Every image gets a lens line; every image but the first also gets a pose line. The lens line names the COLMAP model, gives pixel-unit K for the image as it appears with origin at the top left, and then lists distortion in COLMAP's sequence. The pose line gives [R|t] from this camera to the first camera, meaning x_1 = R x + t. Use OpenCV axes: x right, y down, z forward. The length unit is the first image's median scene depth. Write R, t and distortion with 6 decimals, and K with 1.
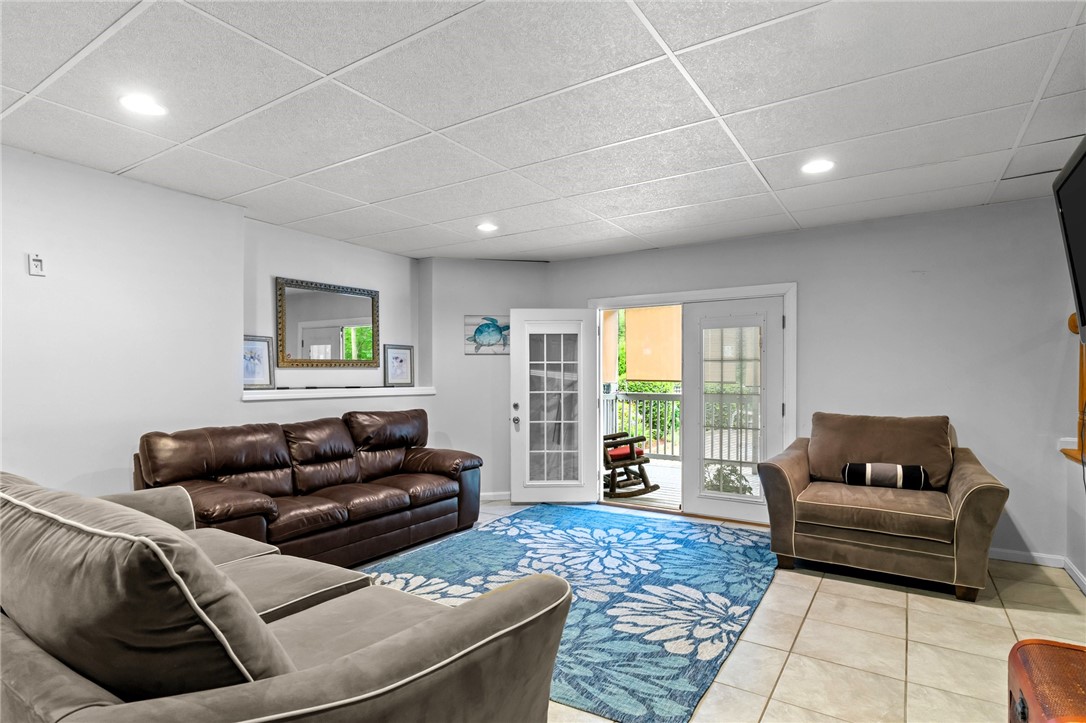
lens RADIAL K [[566.8, 0, 544.4], [0, 566.8, 371.3], [0, 0, 1]] dist [-0.005802, -0.000367]
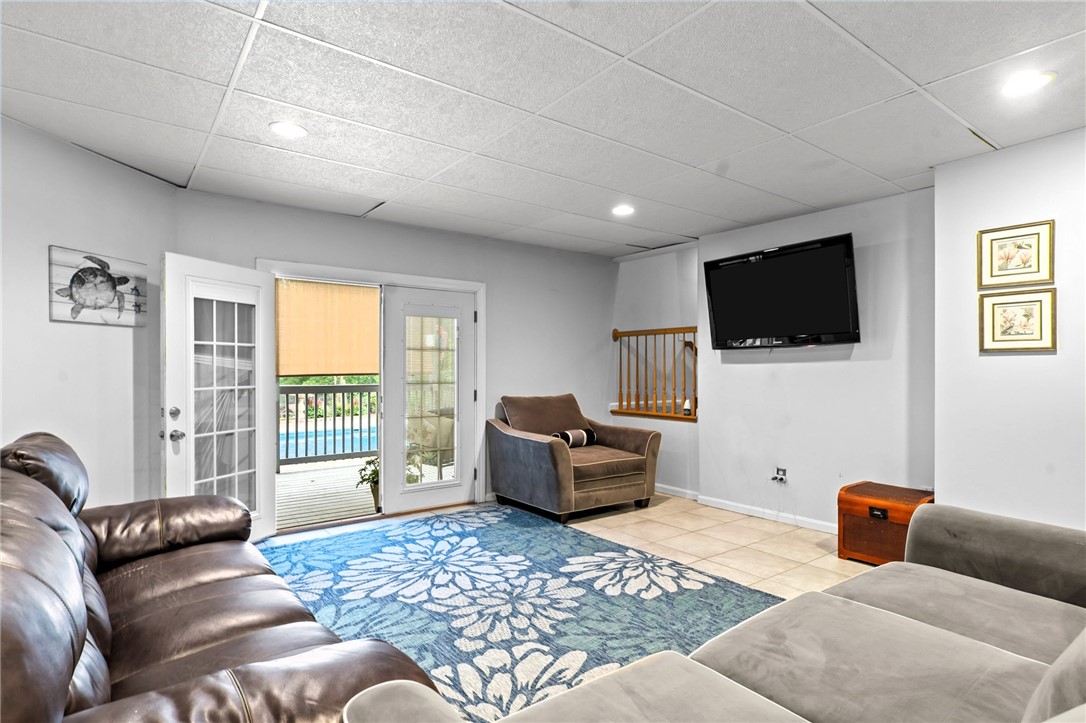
lens RADIAL K [[566.8, 0, 545.4], [0, 566.8, 362.6], [0, 0, 1]] dist [-0.005802, -0.000367]
pose [[0.338197, 0.008720, 0.941035, -0.653833], [-0.010911, 0.999926, -0.005345, 0.008216], [-0.941012, -0.008460, 0.338267, 0.559260]]
